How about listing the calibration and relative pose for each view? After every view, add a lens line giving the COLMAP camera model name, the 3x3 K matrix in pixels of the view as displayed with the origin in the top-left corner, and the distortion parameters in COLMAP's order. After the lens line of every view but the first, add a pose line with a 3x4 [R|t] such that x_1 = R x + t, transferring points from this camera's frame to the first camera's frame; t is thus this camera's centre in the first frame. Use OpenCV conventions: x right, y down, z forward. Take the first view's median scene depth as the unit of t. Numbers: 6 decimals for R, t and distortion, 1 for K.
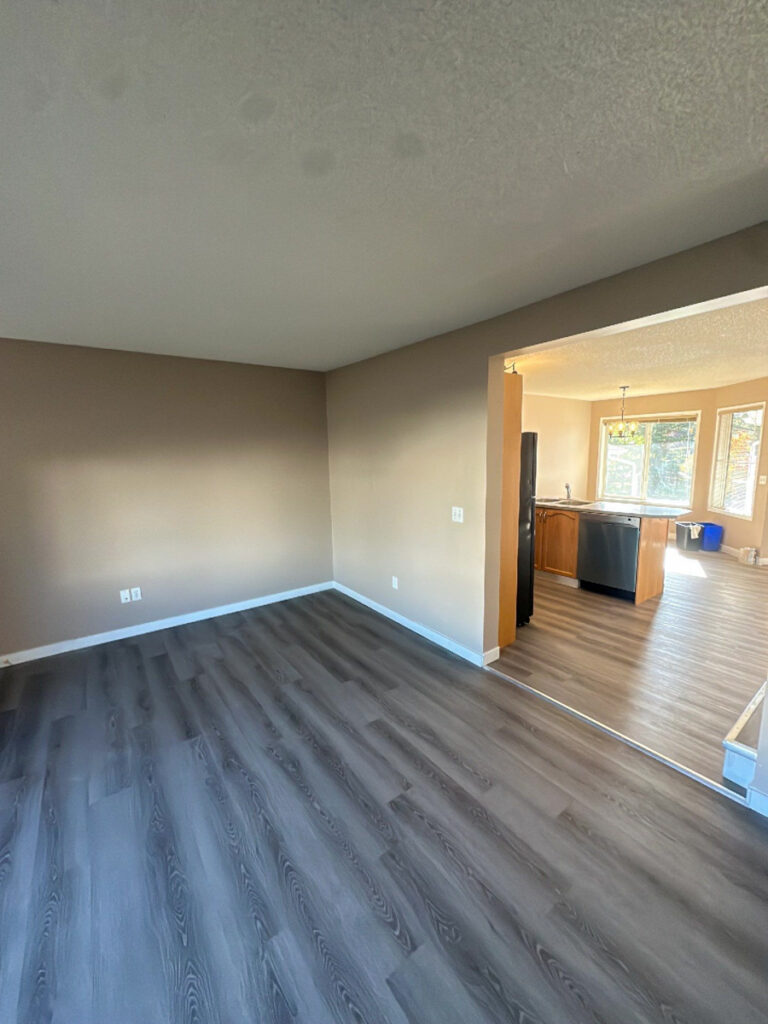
lens RADIAL K [[409.1, 0, 384.4], [0, 409.1, 510.0], [0, 0, 1]] dist [-0.003072, 0.000043]
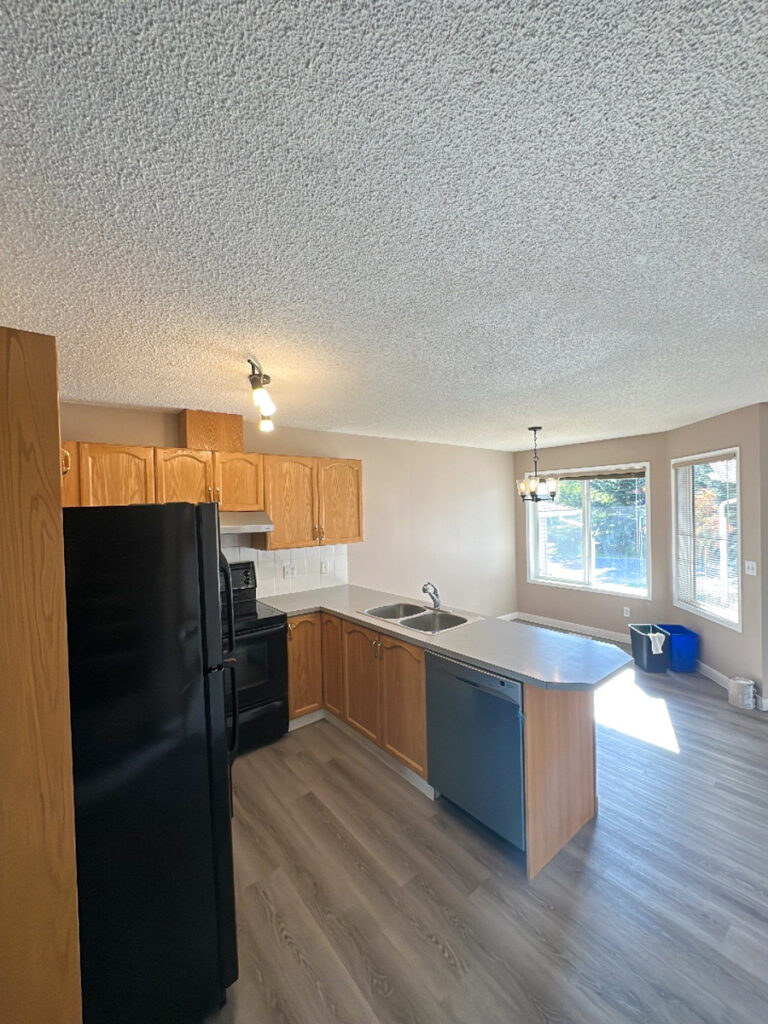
lens RADIAL K [[409.1, 0, 384.4], [0, 409.1, 510.0], [0, 0, 1]] dist [-0.003072, 0.000043]
pose [[0.998861, -0.006078, 0.047335, 0.302414], [0.012466, 0.990652, -0.135846, -0.075827], [-0.046067, 0.136281, 0.989599, 0.353941]]
